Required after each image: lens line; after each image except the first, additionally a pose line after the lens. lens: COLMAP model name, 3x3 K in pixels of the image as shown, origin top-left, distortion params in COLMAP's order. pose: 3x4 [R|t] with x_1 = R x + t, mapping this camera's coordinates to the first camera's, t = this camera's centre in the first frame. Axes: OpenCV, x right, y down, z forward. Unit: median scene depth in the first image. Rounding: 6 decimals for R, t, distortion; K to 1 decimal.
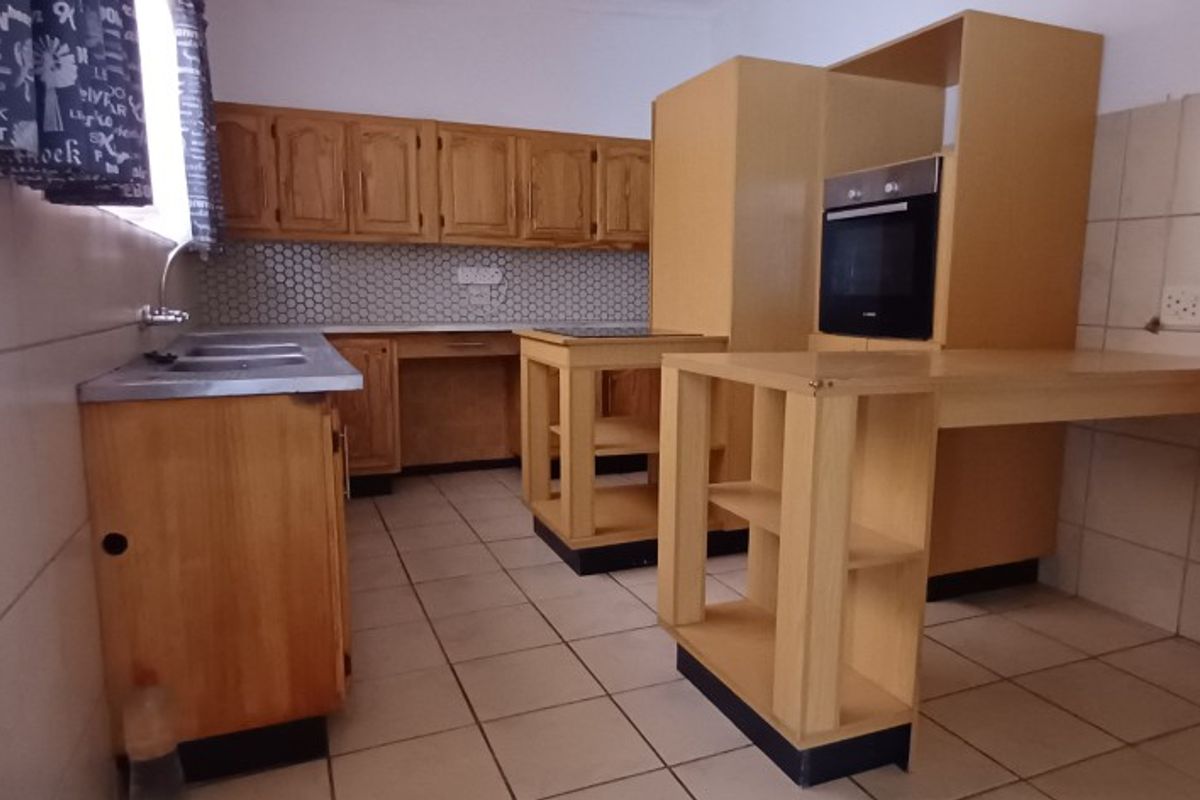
lens RADIAL K [[799.2, 0, 634.6], [0, 799.2, 416.9], [0, 0, 1]] dist [-0.014810, 0.004703]
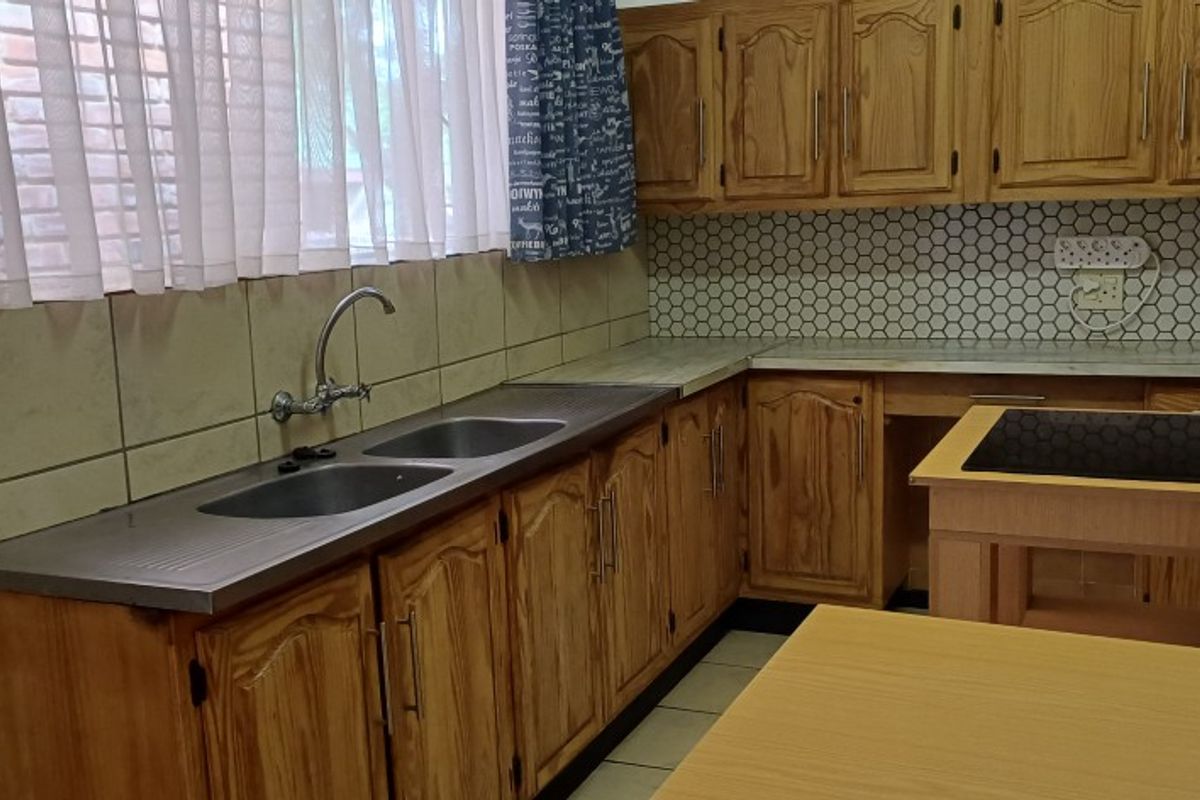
lens RADIAL K [[1281.5, 0, 594.6], [0, 1281.5, 431.0], [0, 0, 1]] dist [0.087915, 0.000000]
pose [[0.664546, 0.104864, -0.739853, 0.240447], [-0.073574, 0.994476, 0.074869, -0.113017], [0.743616, 0.004680, 0.668590, 0.229570]]
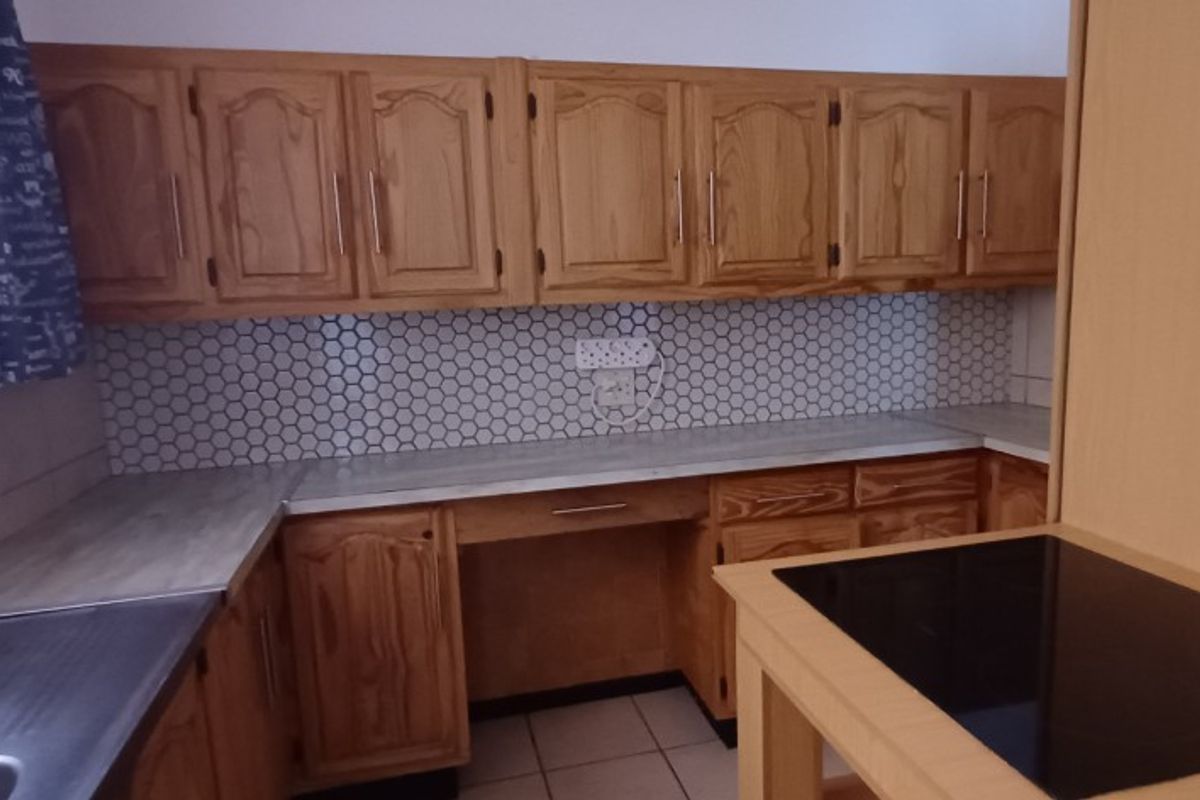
lens RADIAL K [[799.2, 0, 631.5], [0, 799.2, 414.3], [0, 0, 1]] dist [-0.014810, 0.004703]
pose [[0.986559, -0.018110, -0.162399, -0.106020], [0.018335, 0.999832, -0.000111, -0.149583], [0.162373, -0.002868, 0.986725, 0.518591]]
